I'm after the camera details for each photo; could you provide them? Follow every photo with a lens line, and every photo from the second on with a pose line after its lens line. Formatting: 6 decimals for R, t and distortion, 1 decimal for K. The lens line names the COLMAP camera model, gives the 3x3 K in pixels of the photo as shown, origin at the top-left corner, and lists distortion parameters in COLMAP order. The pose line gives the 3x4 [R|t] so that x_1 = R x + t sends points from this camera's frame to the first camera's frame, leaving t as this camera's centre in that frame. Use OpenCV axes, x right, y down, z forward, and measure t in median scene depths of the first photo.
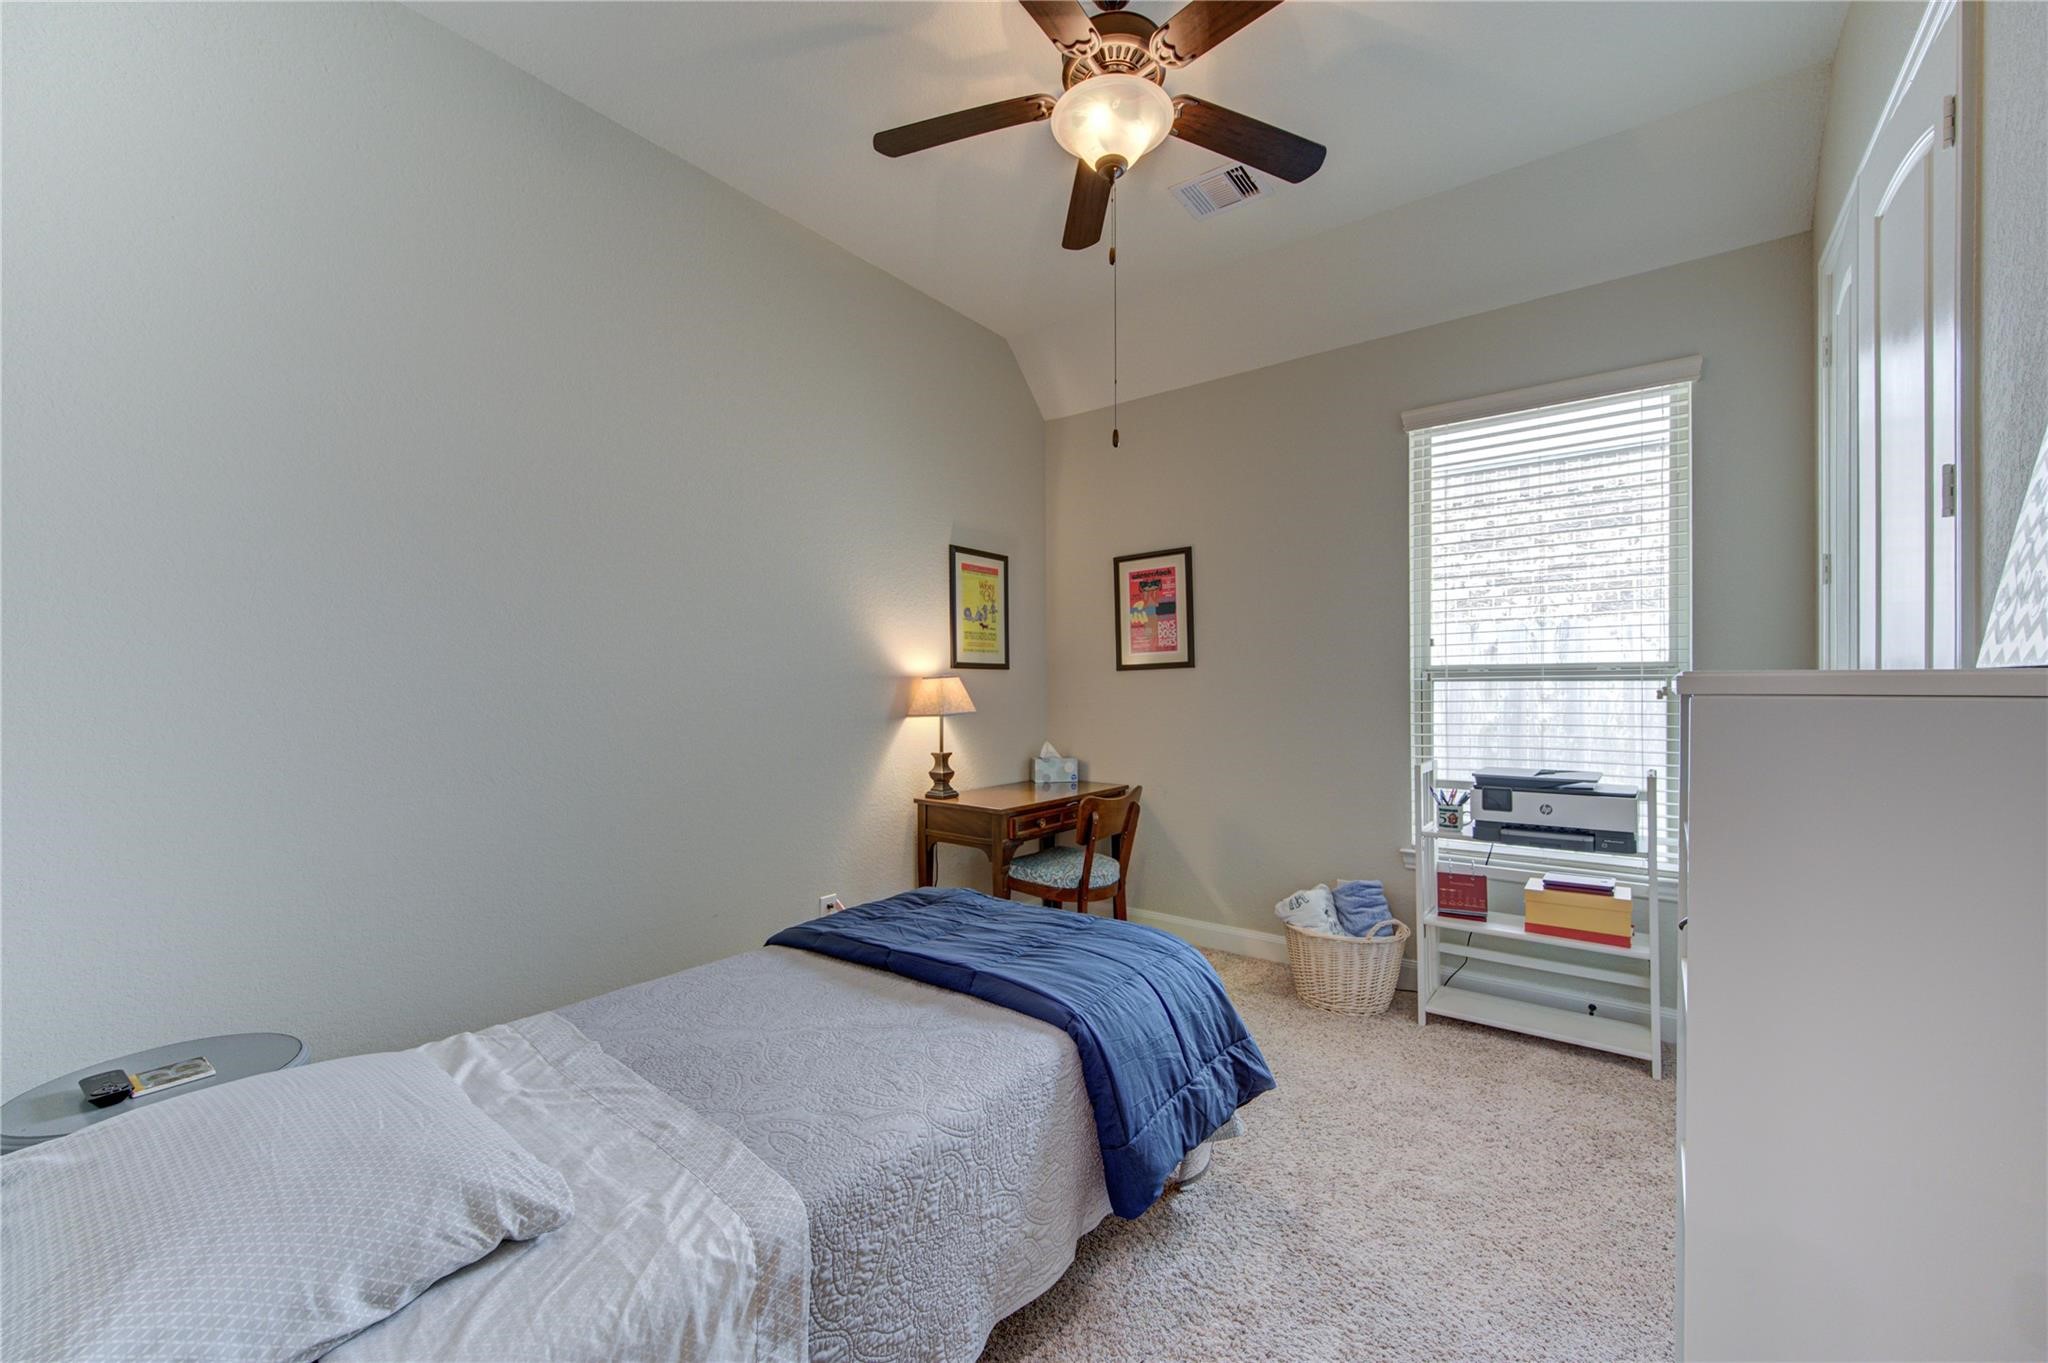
lens RADIAL K [[790.9, 0, 1018.0], [0, 790.9, 692.2], [0, 0, 1]] dist [-0.000724, -0.000044]
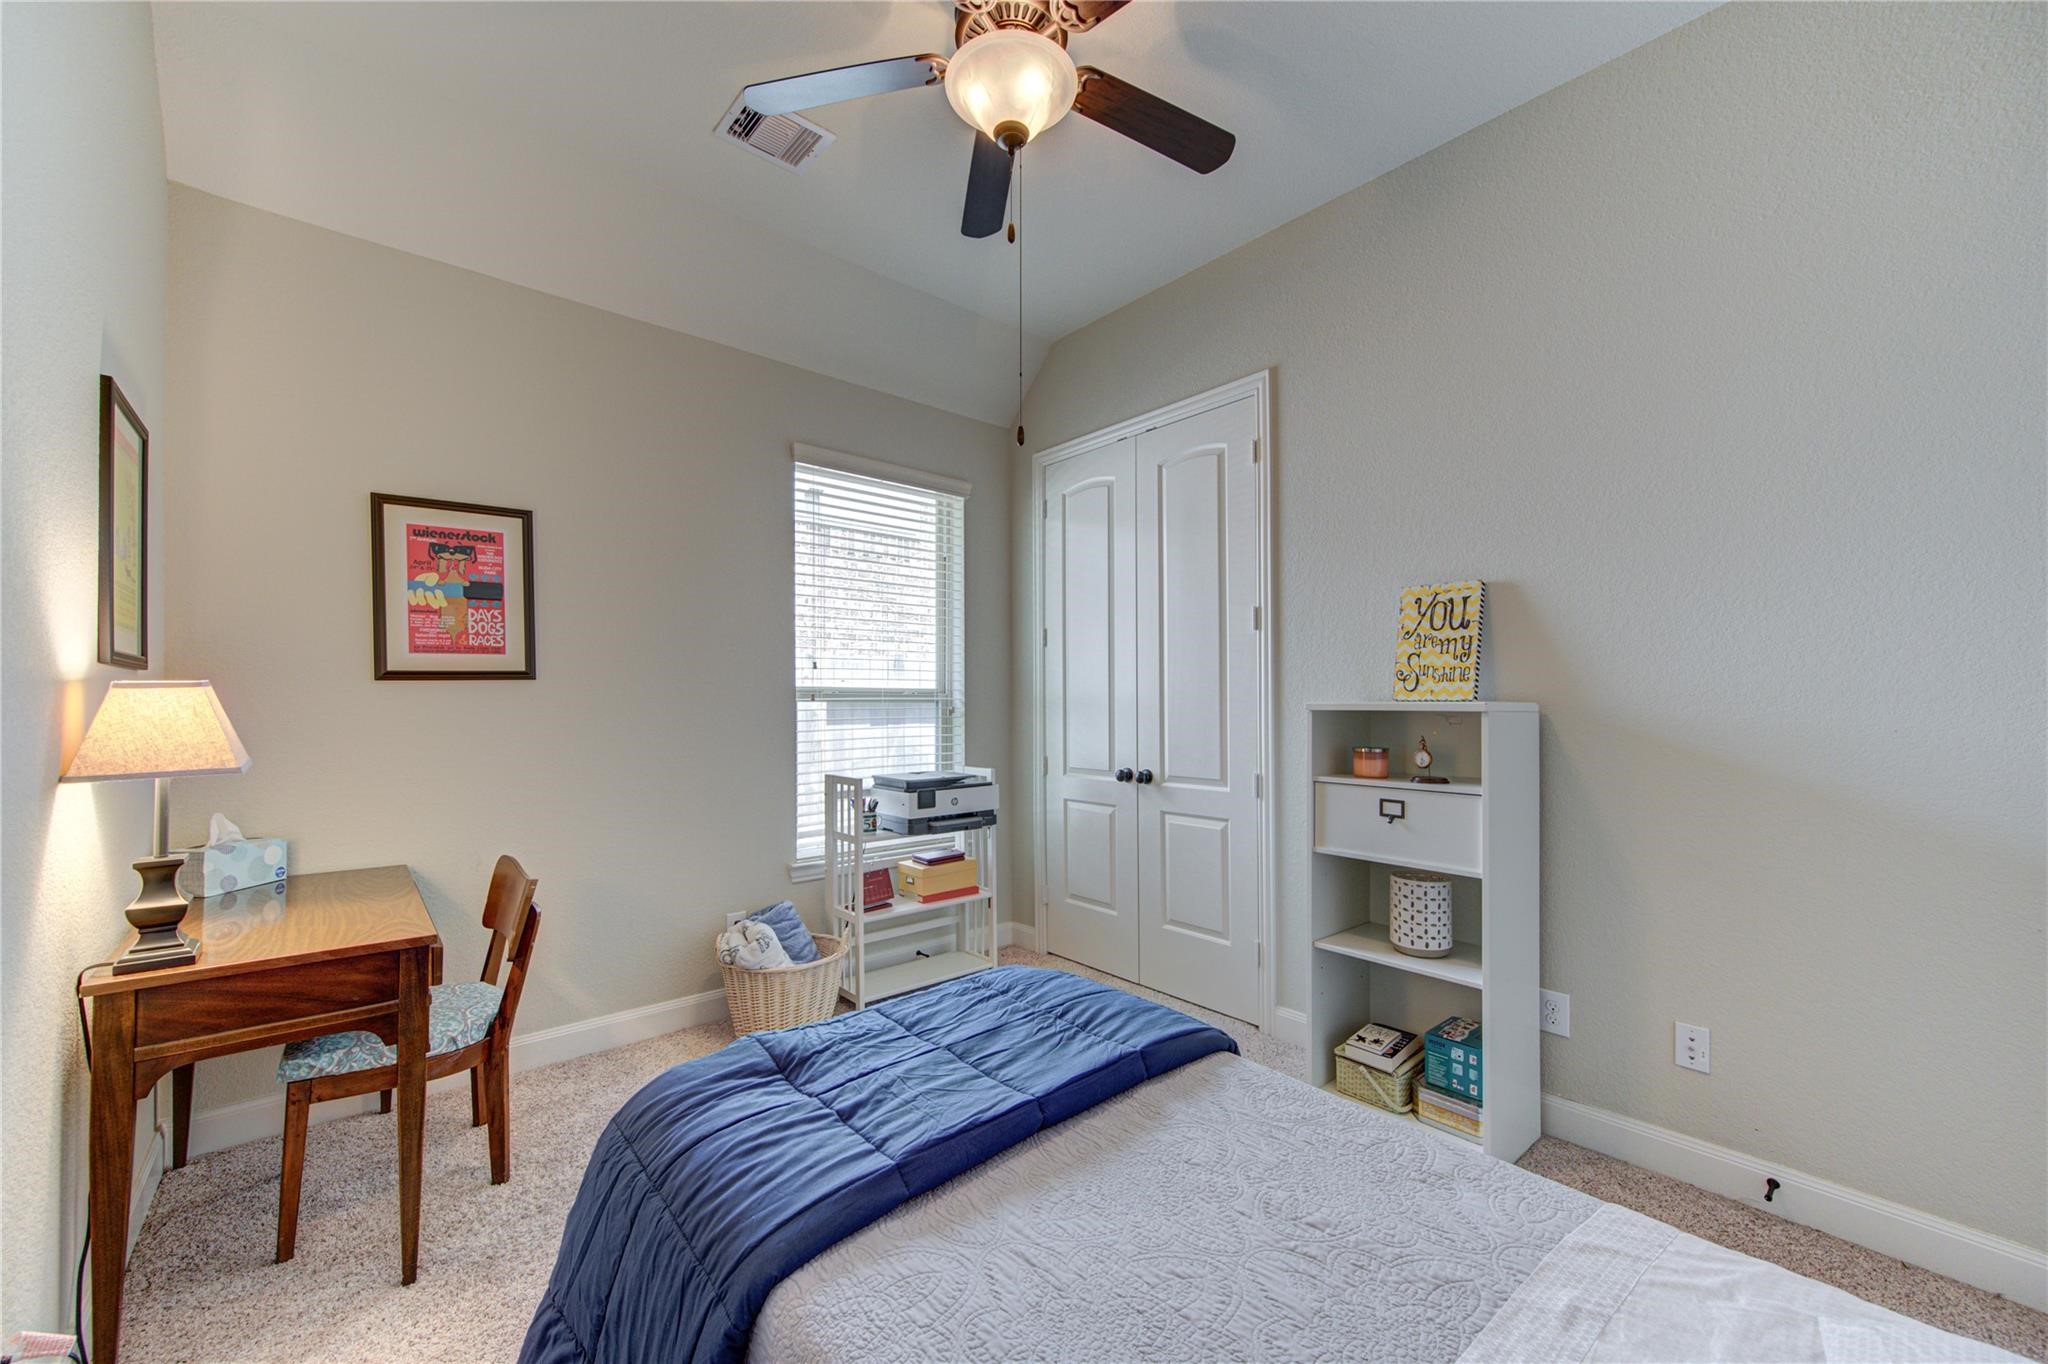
lens RADIAL K [[800.9, 0, 1026.9], [0, 800.9, 688.2], [0, 0, 1]] dist [0.001509, 0.000224]
pose [[0.203377, 0.021046, 0.978874, -0.432336], [0.005100, 0.999733, -0.022554, -0.005055], [-0.979087, 0.009579, 0.203215, 0.446503]]
